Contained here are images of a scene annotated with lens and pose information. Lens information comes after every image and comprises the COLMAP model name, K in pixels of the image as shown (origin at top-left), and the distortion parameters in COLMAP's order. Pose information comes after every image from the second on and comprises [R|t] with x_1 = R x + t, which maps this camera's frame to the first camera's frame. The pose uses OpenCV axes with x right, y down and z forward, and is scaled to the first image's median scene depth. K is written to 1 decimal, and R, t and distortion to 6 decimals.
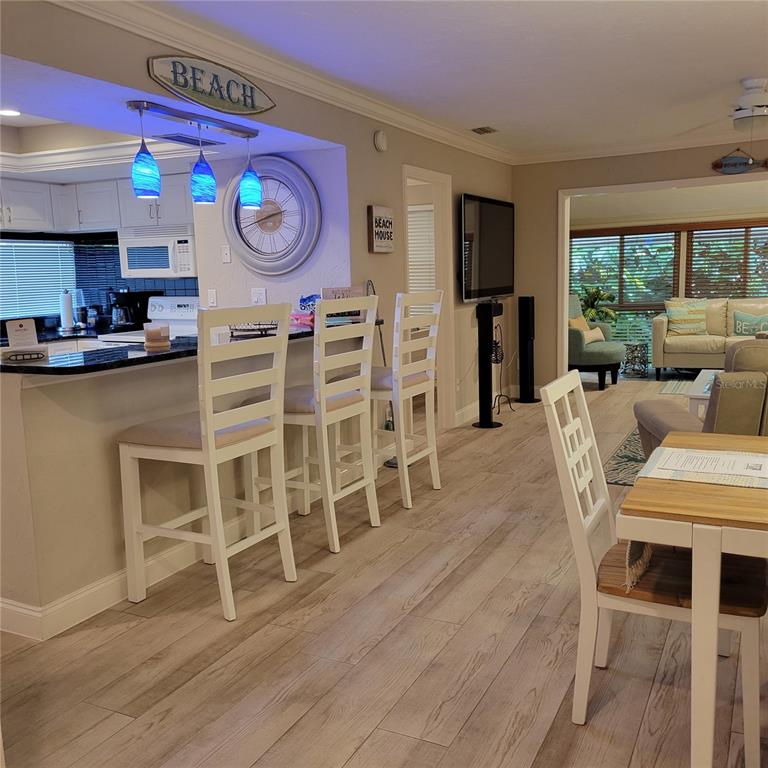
lens RADIAL K [[766.2, 0, 395.0], [0, 766.2, 384.2], [0, 0, 1]] dist [0.037647, -0.012228]
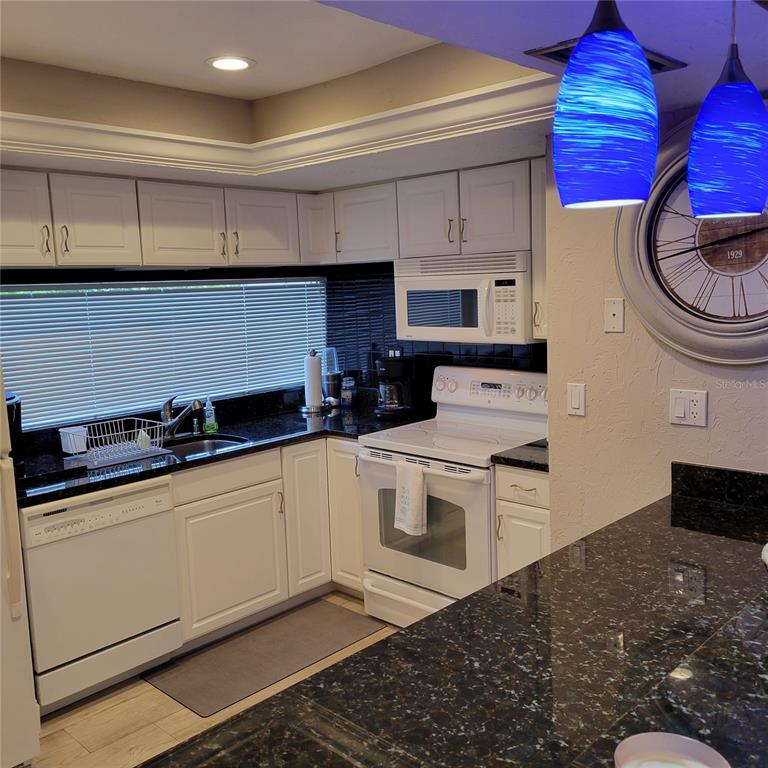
lens RADIAL K [[766.2, 0, 395.0], [0, 766.2, 384.2], [0, 0, 1]] dist [0.037647, -0.012228]
pose [[0.957041, 0.030582, -0.288336, -0.171863], [-0.032859, 0.999455, -0.003060, -0.096598], [0.288086, 0.012403, 0.957524, 0.397497]]
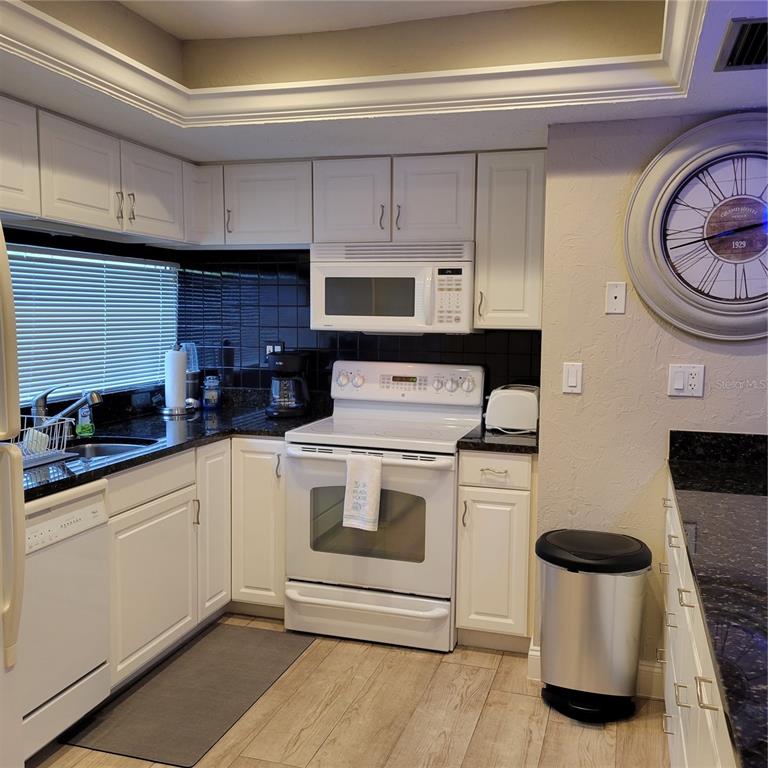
lens RADIAL K [[761.4, 0, 404.1], [0, 761.4, 393.6], [0, 0, 1]] dist [0.038933, -0.016093]
pose [[0.984169, 0.020068, 0.176091, -0.371042], [-0.012273, 0.998901, -0.045243, -0.062693], [-0.176806, 0.042365, 0.983334, 0.413747]]
